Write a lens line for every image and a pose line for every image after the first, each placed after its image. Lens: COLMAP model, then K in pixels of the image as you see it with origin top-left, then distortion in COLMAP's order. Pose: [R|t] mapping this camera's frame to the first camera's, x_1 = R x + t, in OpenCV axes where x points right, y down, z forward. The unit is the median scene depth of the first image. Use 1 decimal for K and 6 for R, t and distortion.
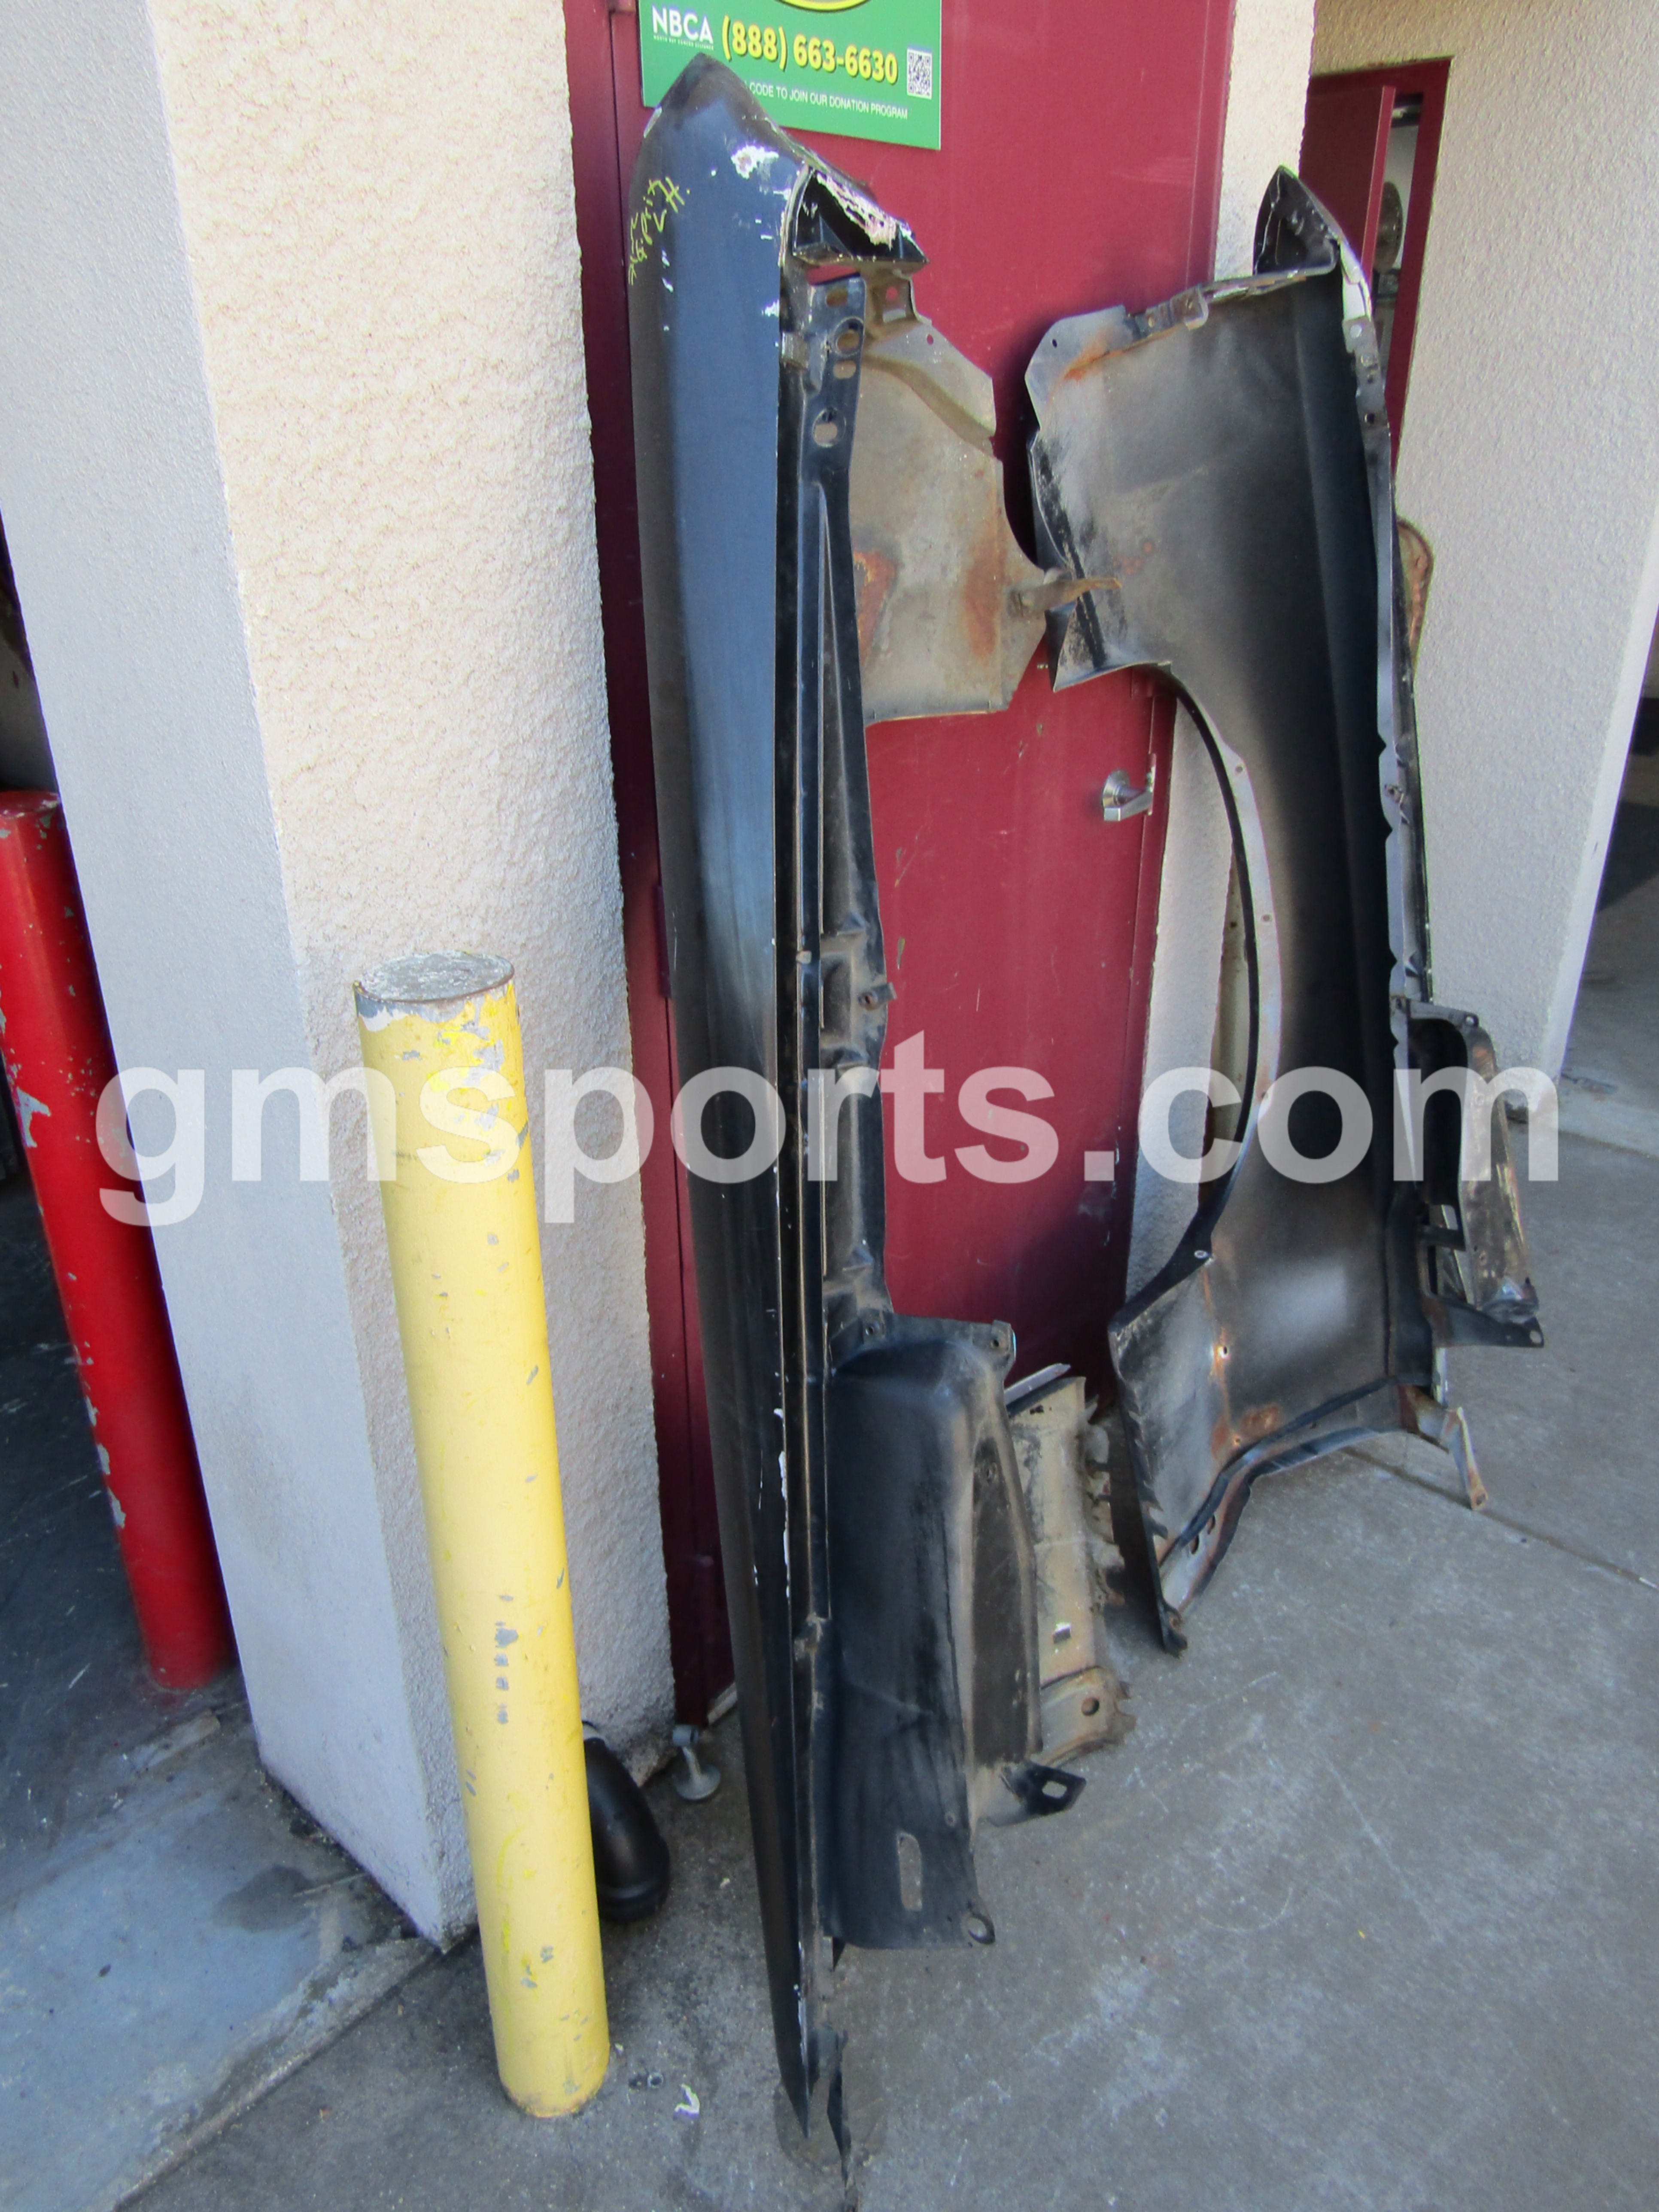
lens RADIAL K [[1579.9, 0, 839.5], [0, 1579.9, 1083.5], [0, 0, 1]] dist [-0.009898, 0.005697]
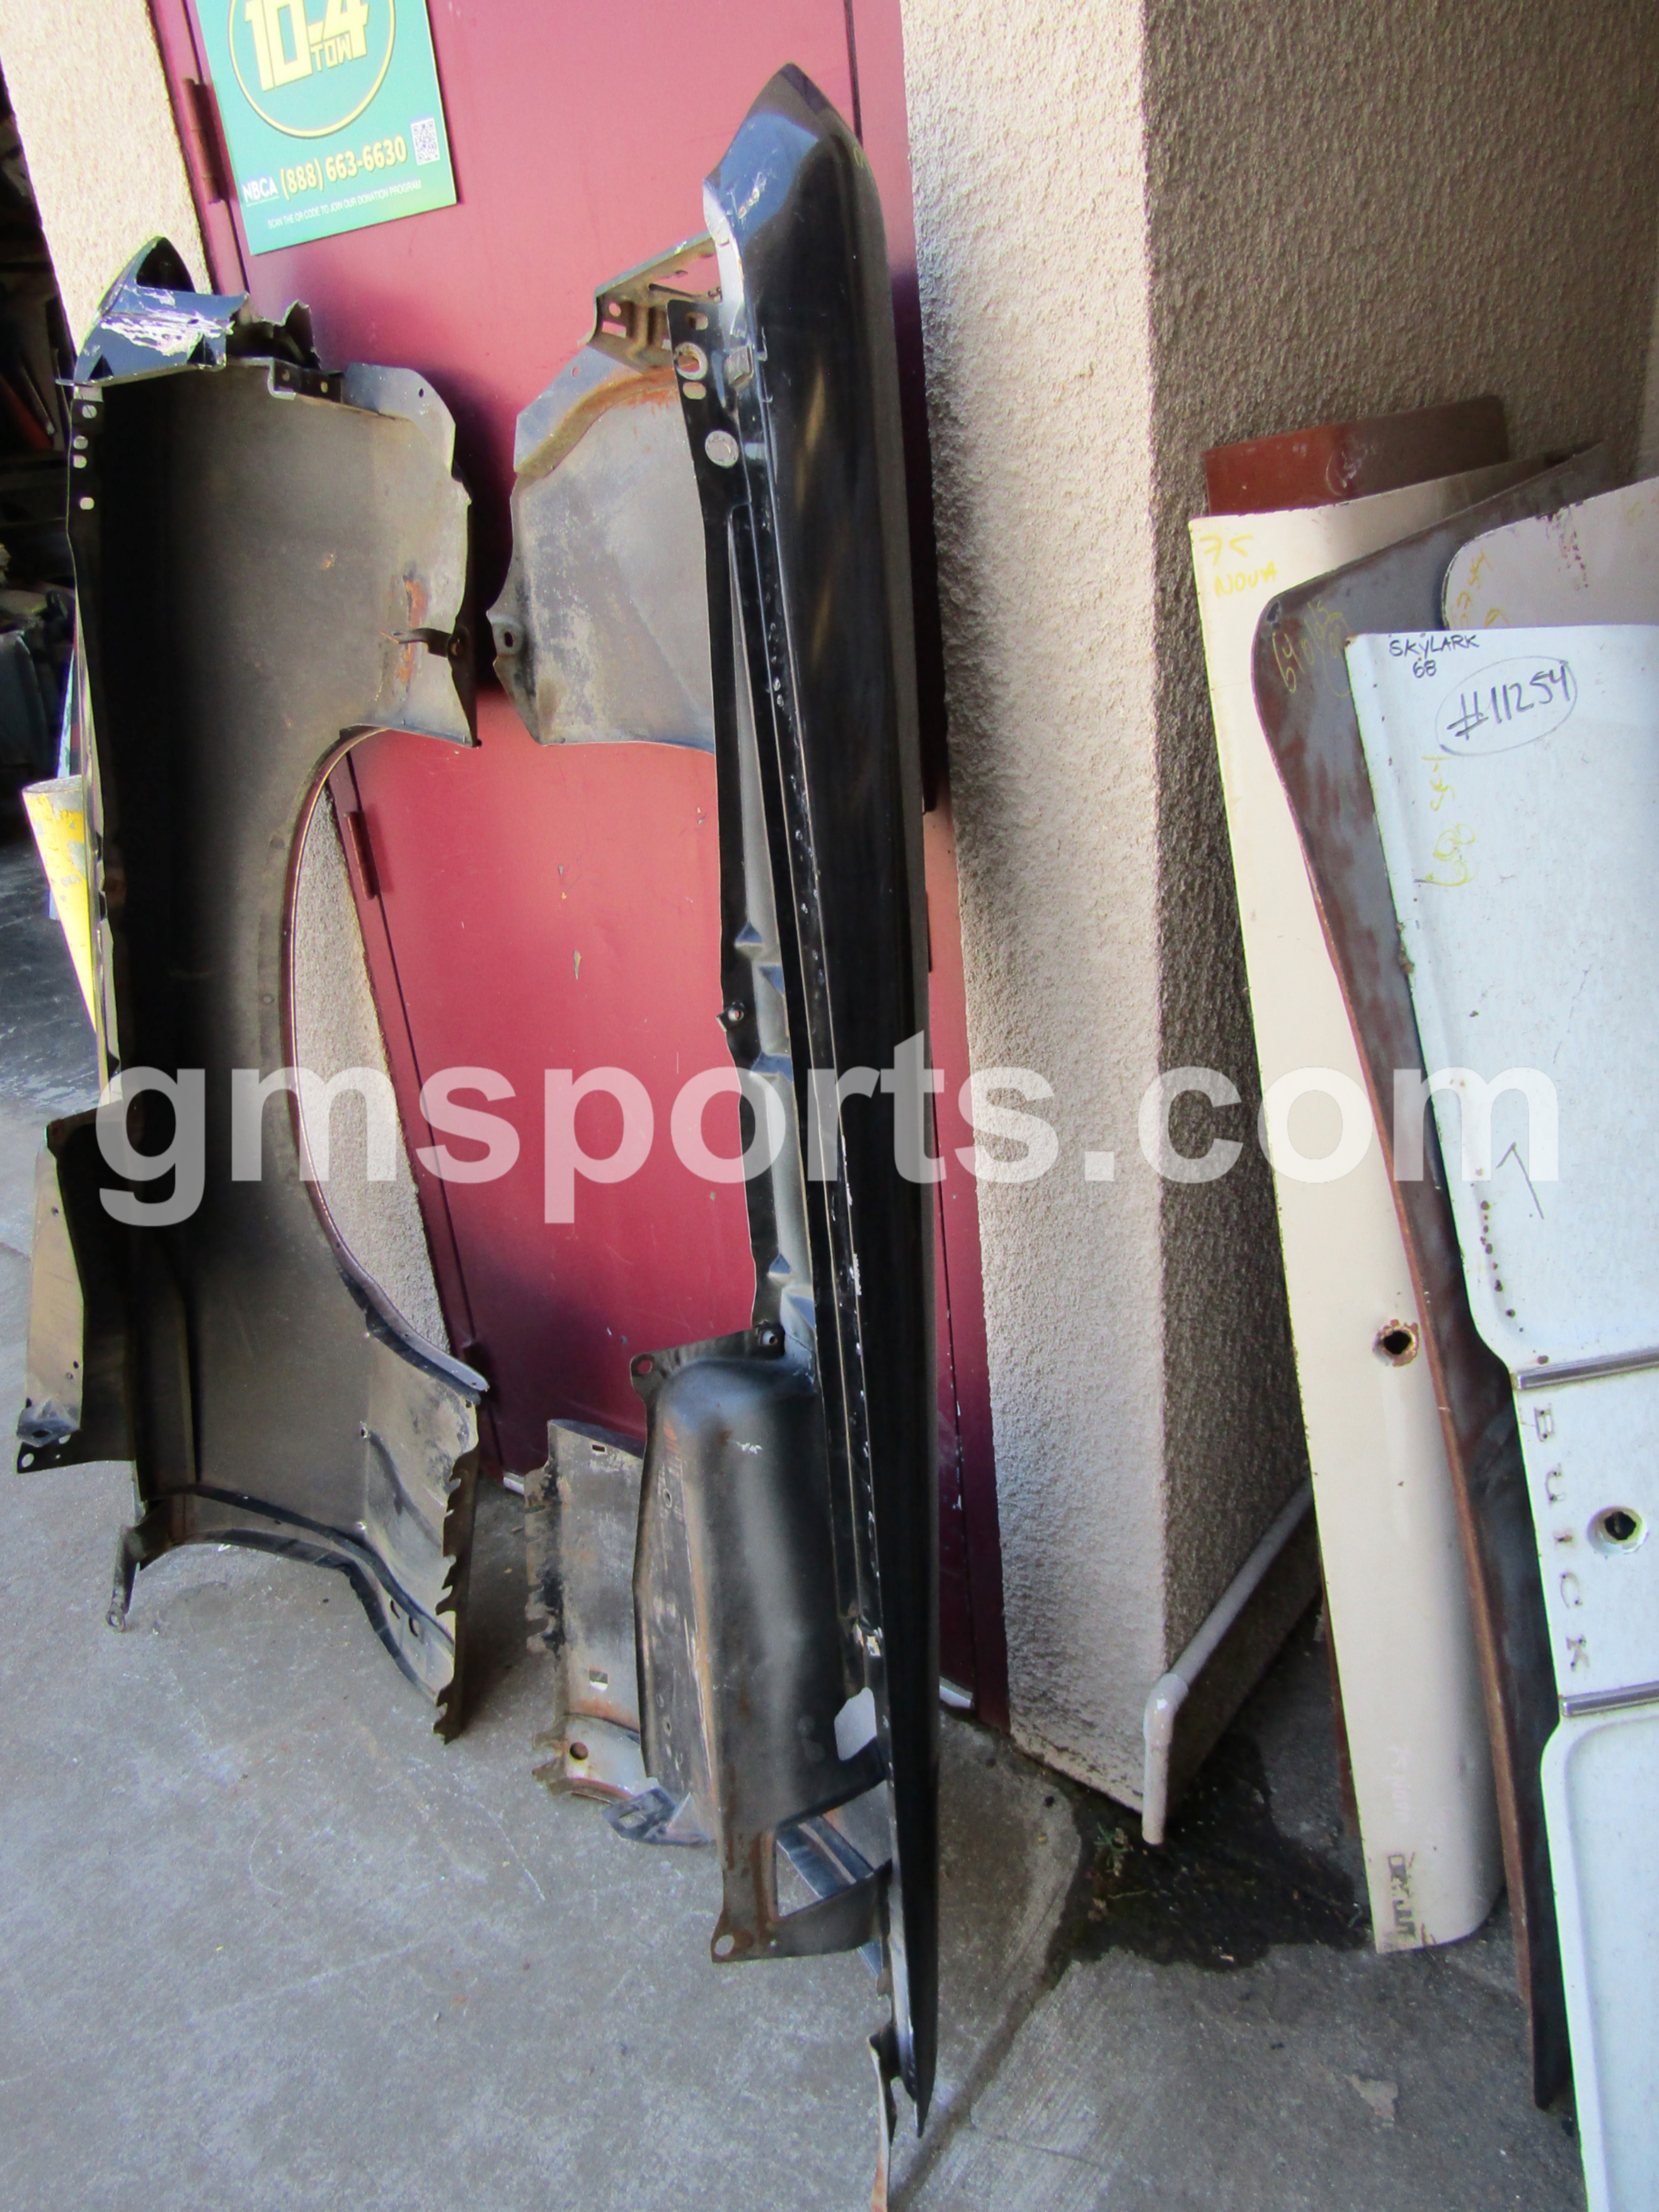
lens RADIAL K [[1583.8, 0, 837.1], [0, 1583.8, 1089.3], [0, 0, 1]] dist [-0.004852, -0.002361]
pose [[0.068207, 0.390355, -0.918134, 1.067898], [-0.316995, 0.881068, 0.351047, -0.443064], [0.945972, 0.267100, 0.183835, 1.016839]]
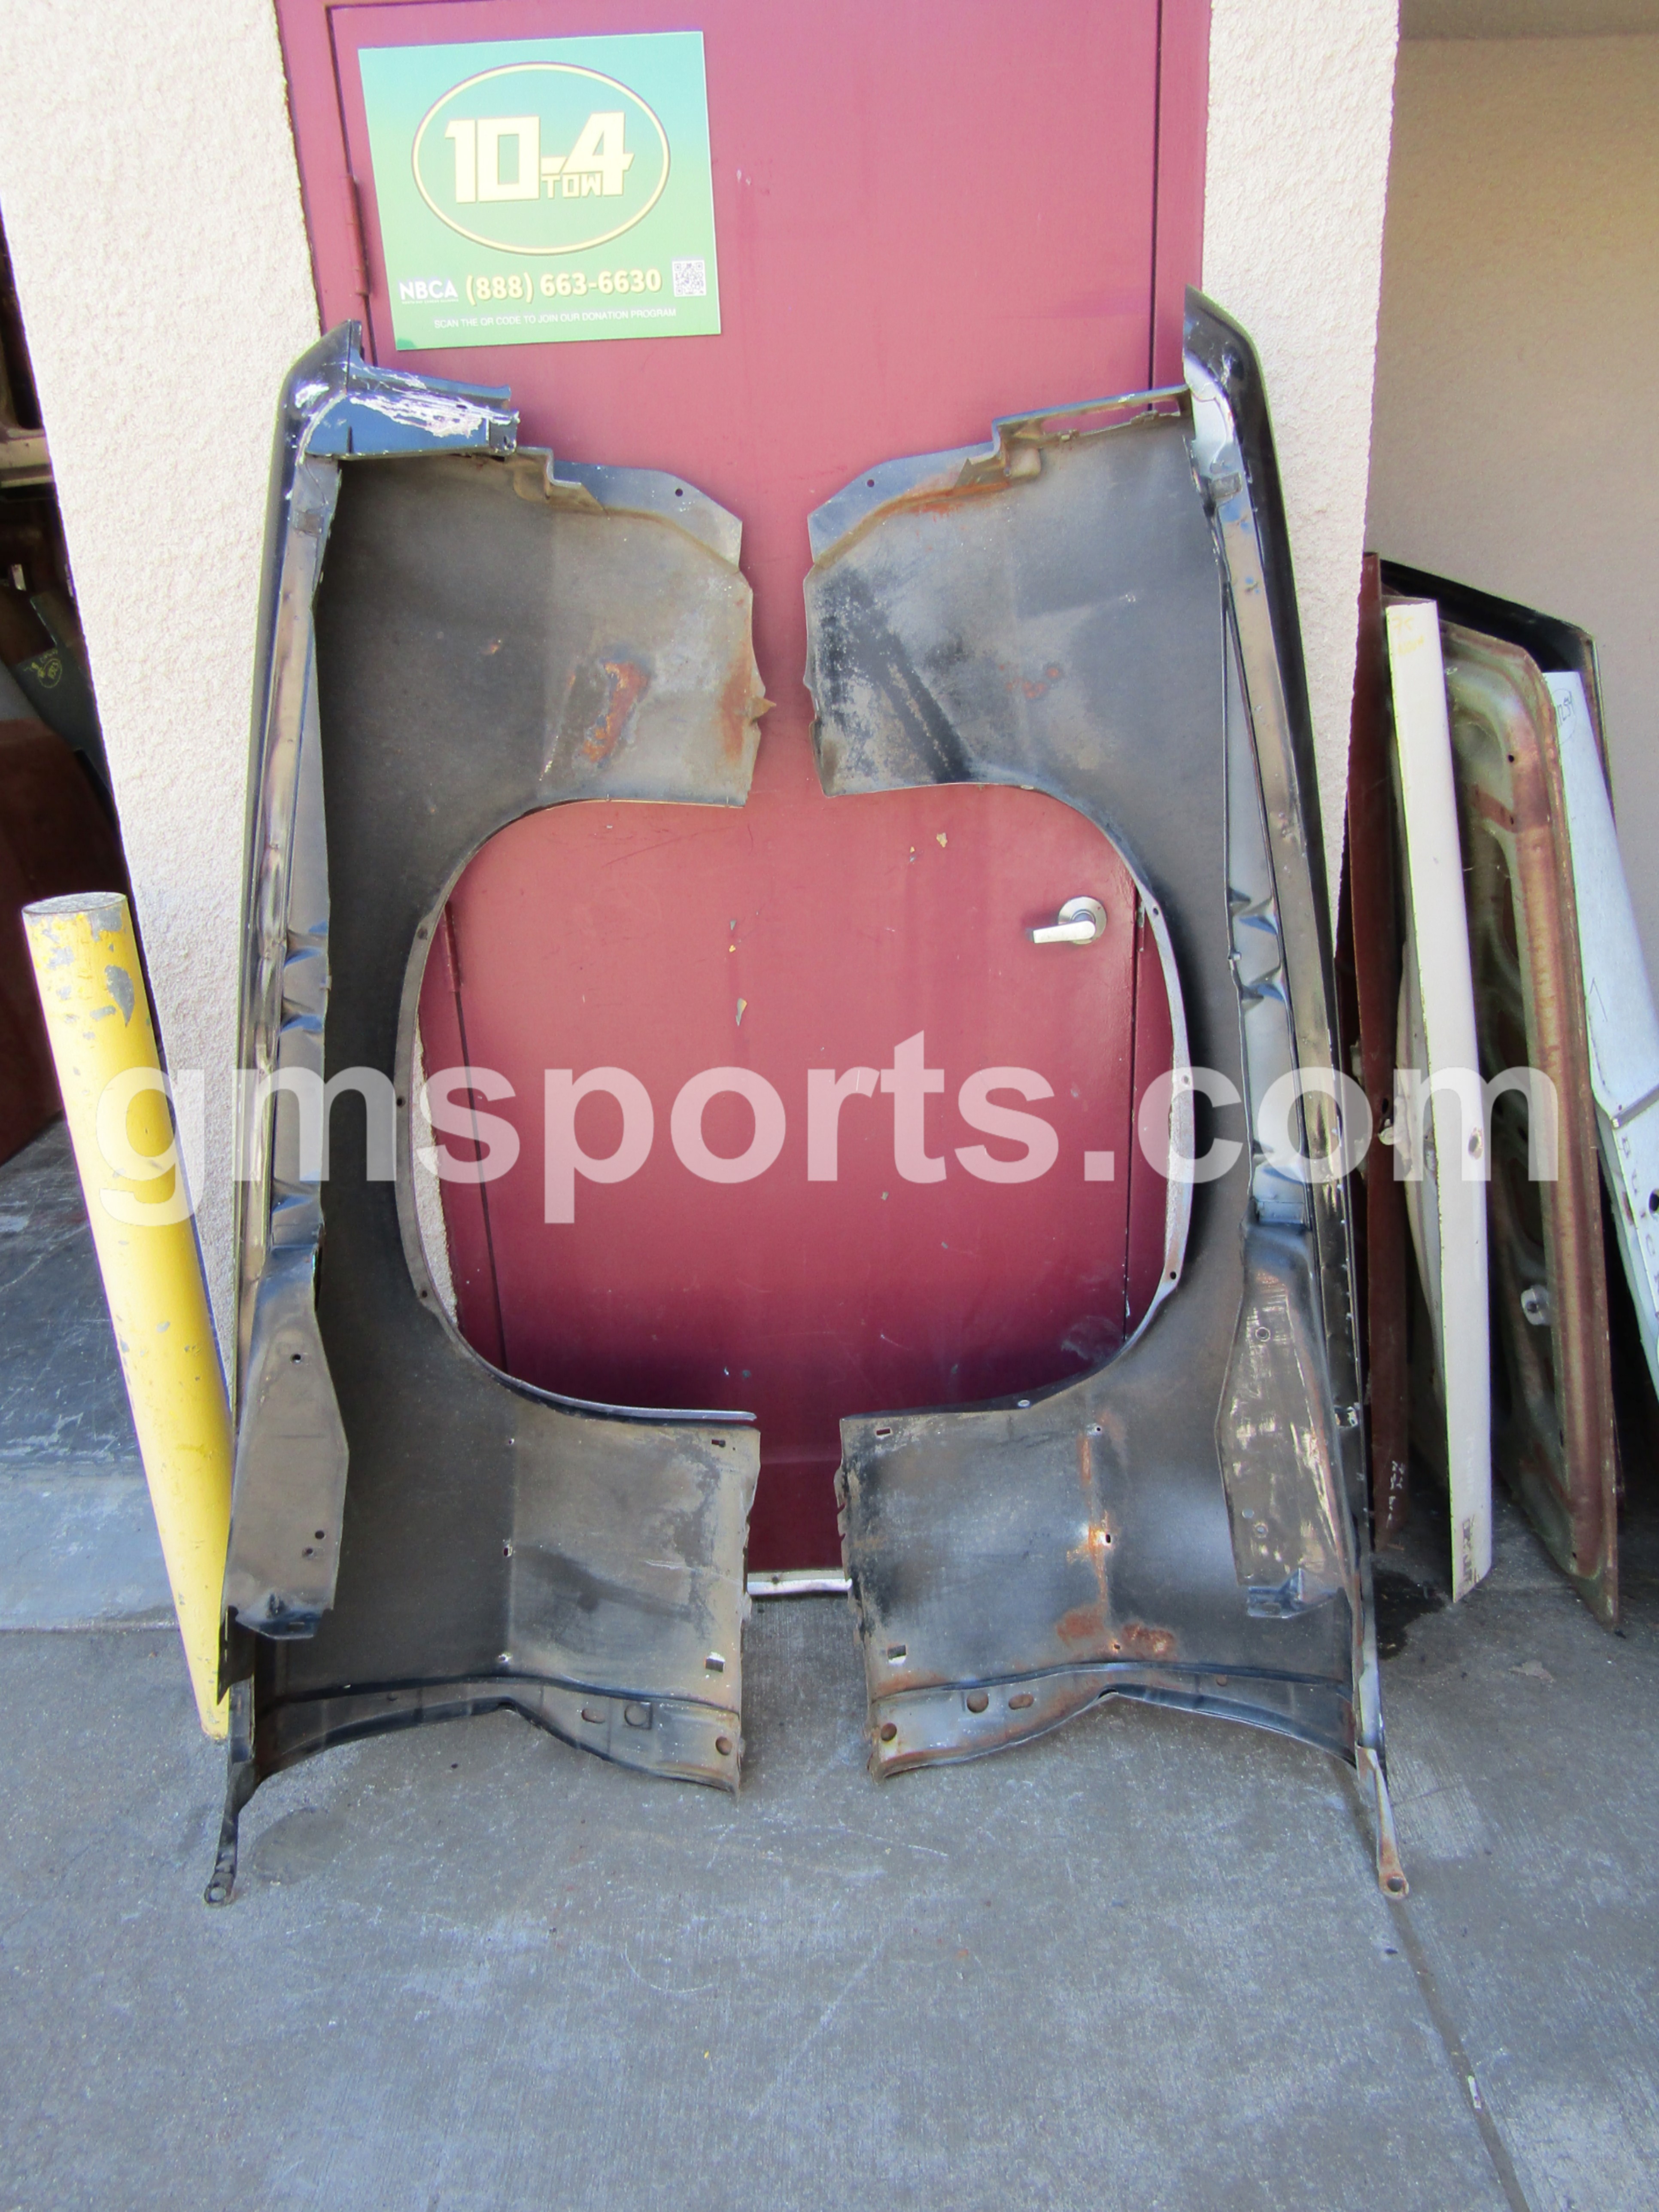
lens RADIAL K [[1583.8, 0, 833.1], [0, 1583.8, 1085.7], [0, 0, 1]] dist [-0.004852, -0.002361]
pose [[0.667067, 0.226405, -0.709762, 0.925281], [-0.266953, 0.962081, 0.055996, -0.116716], [0.695527, 0.152120, 0.702212, 0.261838]]
